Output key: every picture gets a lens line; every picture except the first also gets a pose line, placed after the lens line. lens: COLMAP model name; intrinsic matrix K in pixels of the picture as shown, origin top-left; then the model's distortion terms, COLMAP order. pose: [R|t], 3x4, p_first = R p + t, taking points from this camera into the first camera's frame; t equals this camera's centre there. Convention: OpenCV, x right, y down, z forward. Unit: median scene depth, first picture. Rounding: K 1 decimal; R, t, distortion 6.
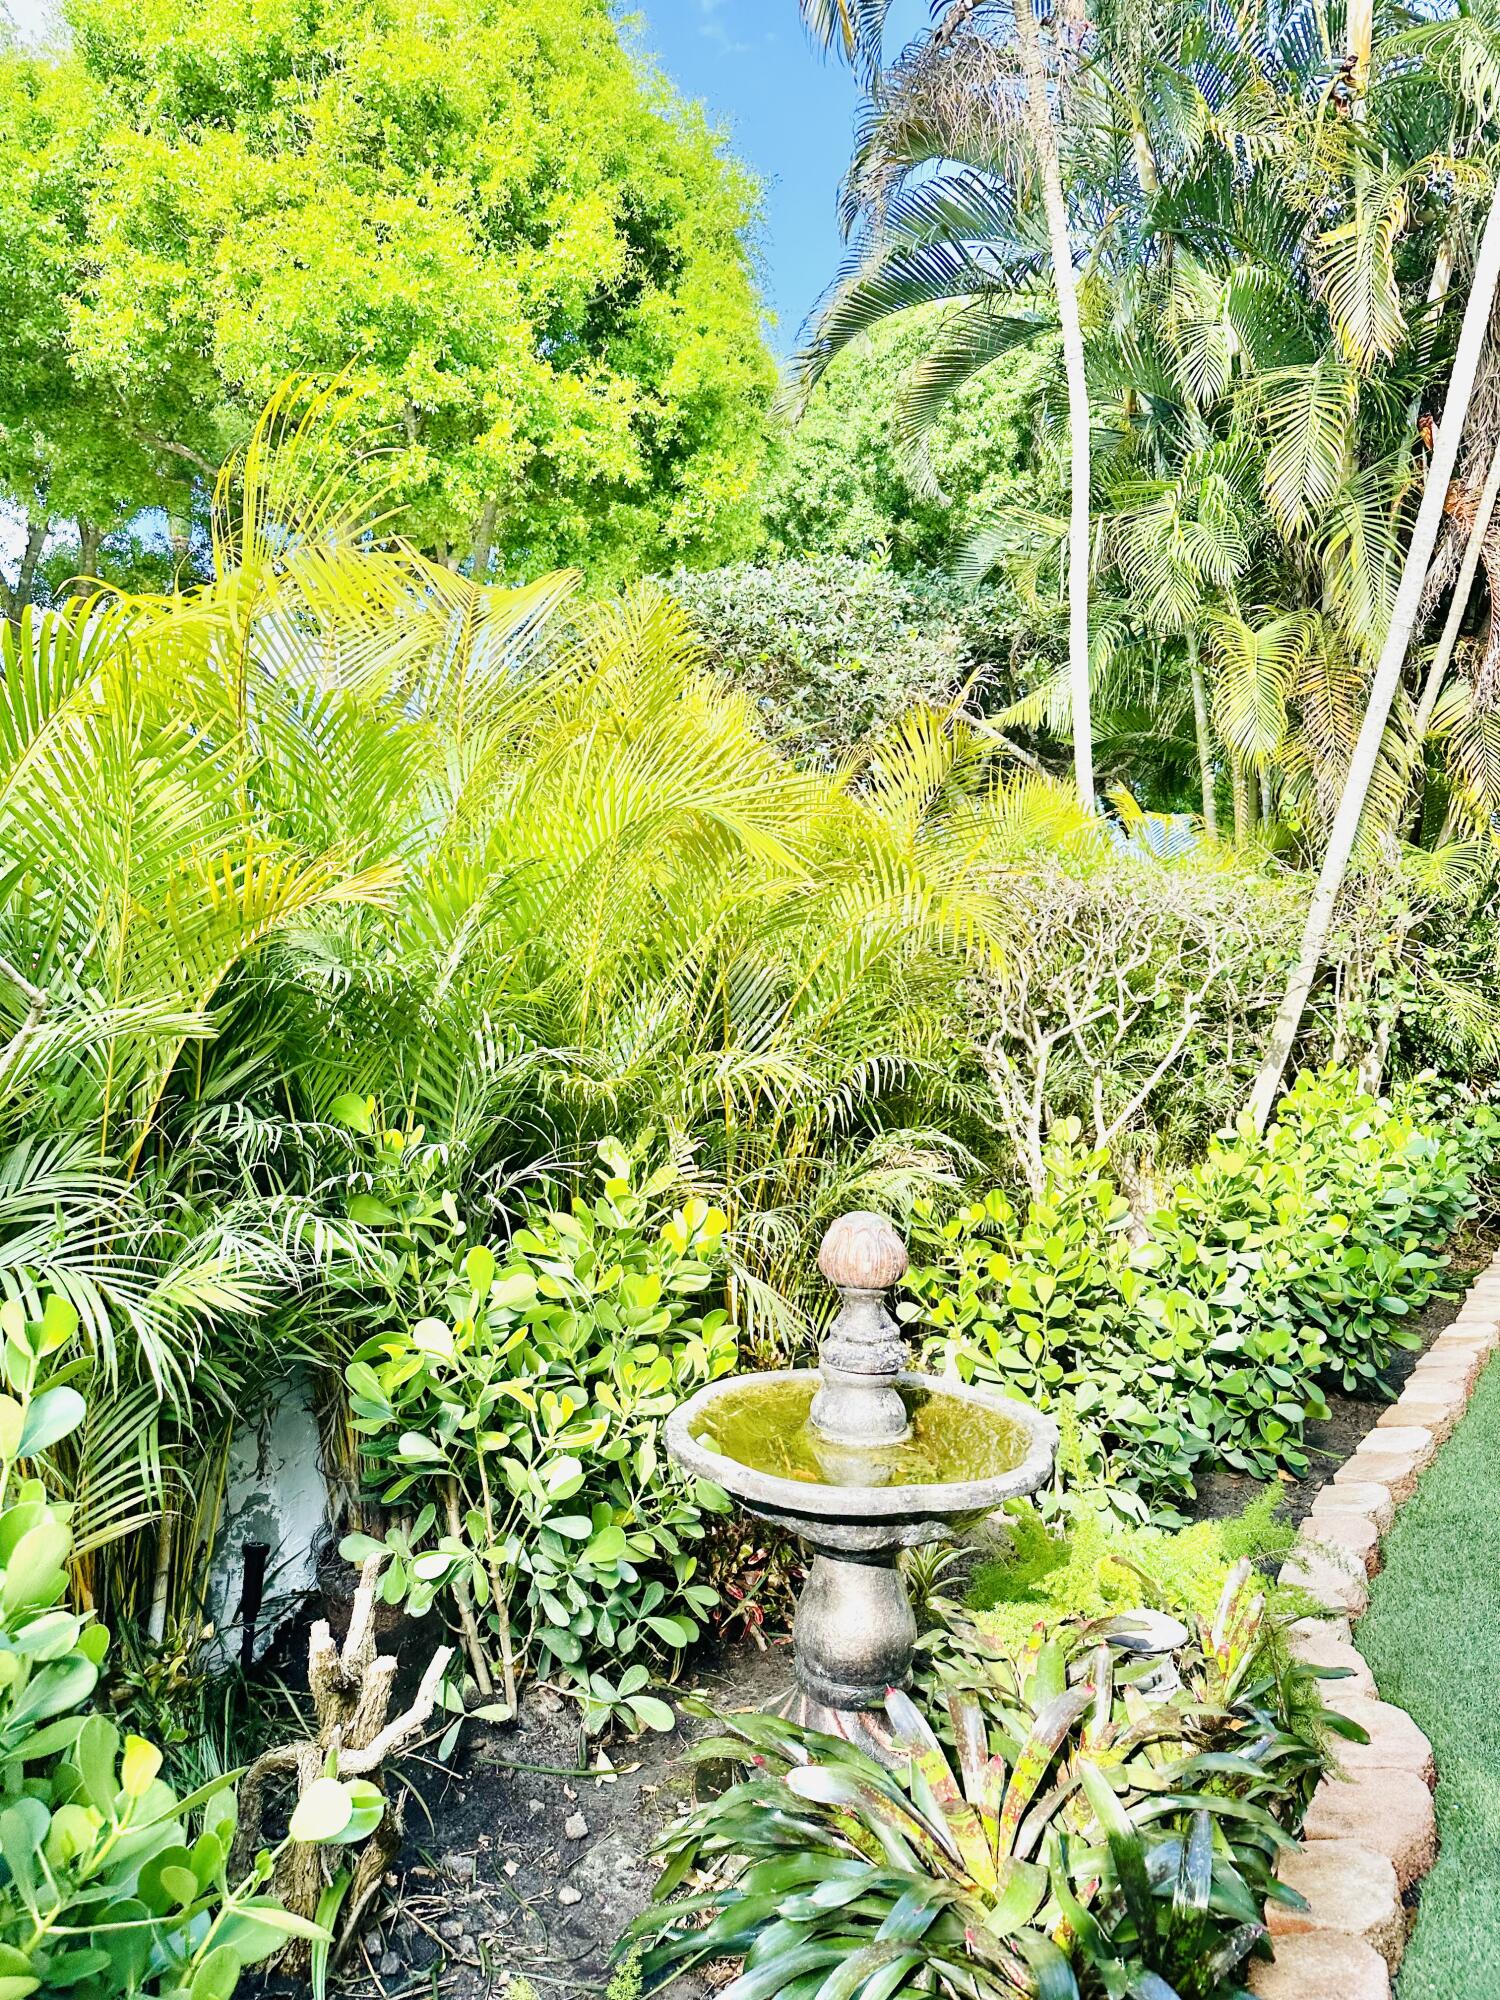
lens RADIAL K [[1416.3, 0, 740.2], [0, 1416.3, 993.5], [0, 0, 1]] dist [0.036618, -0.038630]
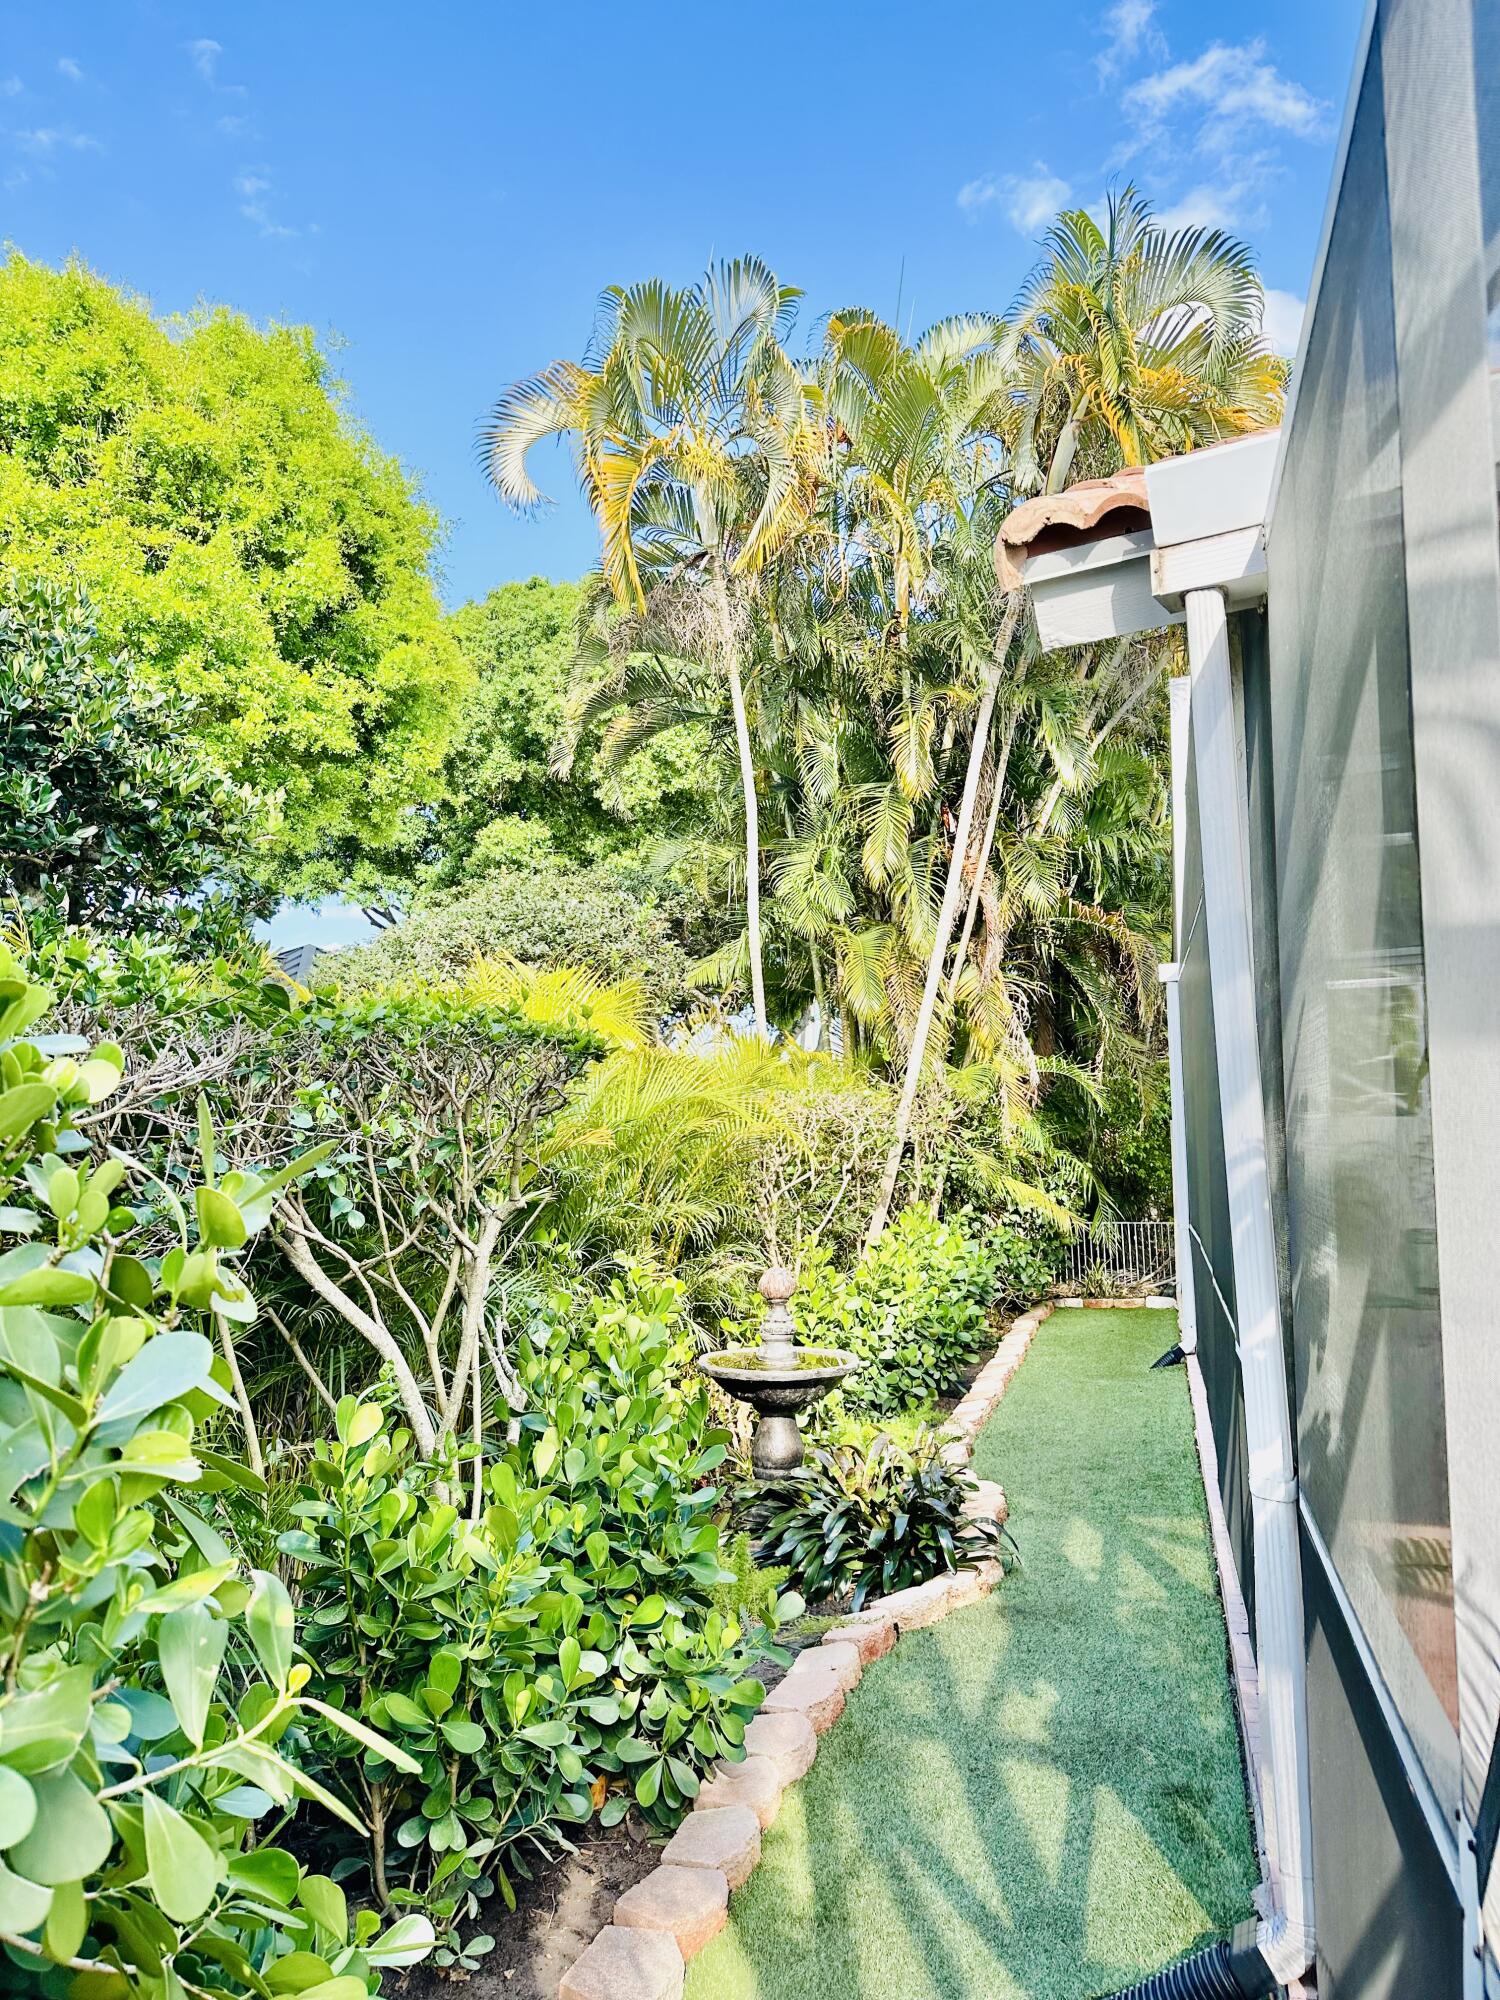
lens RADIAL K [[1416.3, 0, 770.0], [0, 1416.3, 946.3], [0, 0, 1]] dist [0.036618, -0.038630]
pose [[0.945385, 0.016212, 0.325552, -0.249860], [0.032970, 0.988884, -0.144988, -0.010868], [-0.324284, 0.147803, 0.934342, -0.457828]]
